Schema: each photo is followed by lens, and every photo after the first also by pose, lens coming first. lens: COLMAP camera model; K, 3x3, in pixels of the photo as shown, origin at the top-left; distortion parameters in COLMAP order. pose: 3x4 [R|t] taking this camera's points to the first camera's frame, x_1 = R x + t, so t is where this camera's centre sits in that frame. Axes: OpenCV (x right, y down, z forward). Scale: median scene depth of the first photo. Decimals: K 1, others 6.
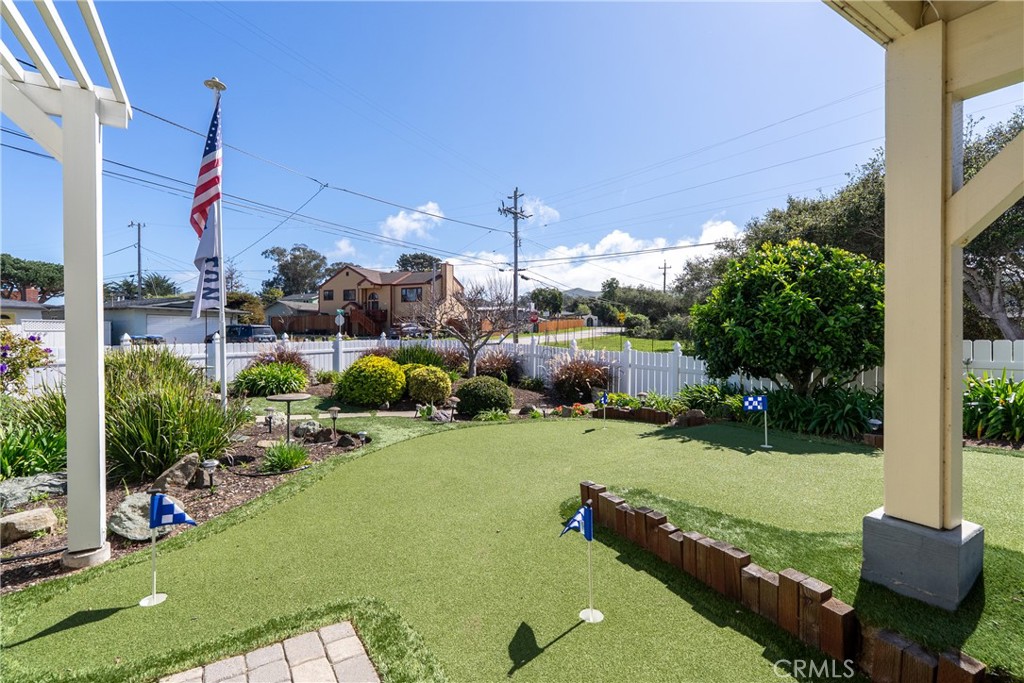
lens RADIAL K [[463.4, 0, 513.9], [0, 463.4, 339.0], [0, 0, 1]] dist [-0.009187, -0.000171]
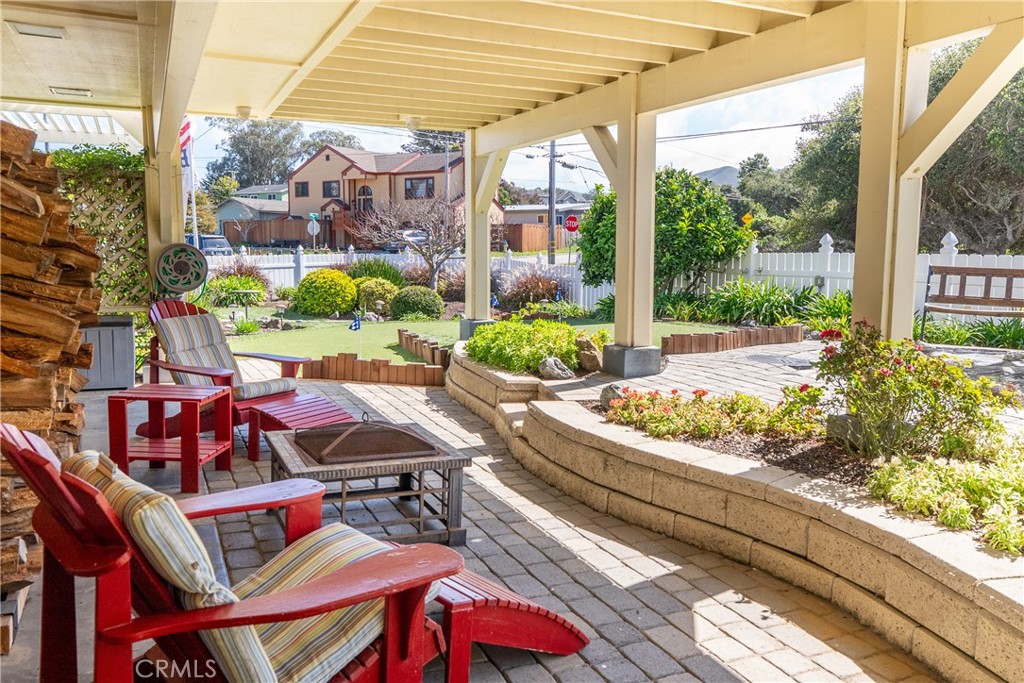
lens RADIAL K [[796.0, 0, 512.4], [0, 796.0, 339.0], [0, 0, 1]] dist [0.000265, -0.000306]
pose [[0.990804, 0.018165, -0.134083, 0.086501], [-0.004142, 0.994555, 0.104130, 0.001744], [0.135244, -0.102617, 0.985484, -0.174094]]
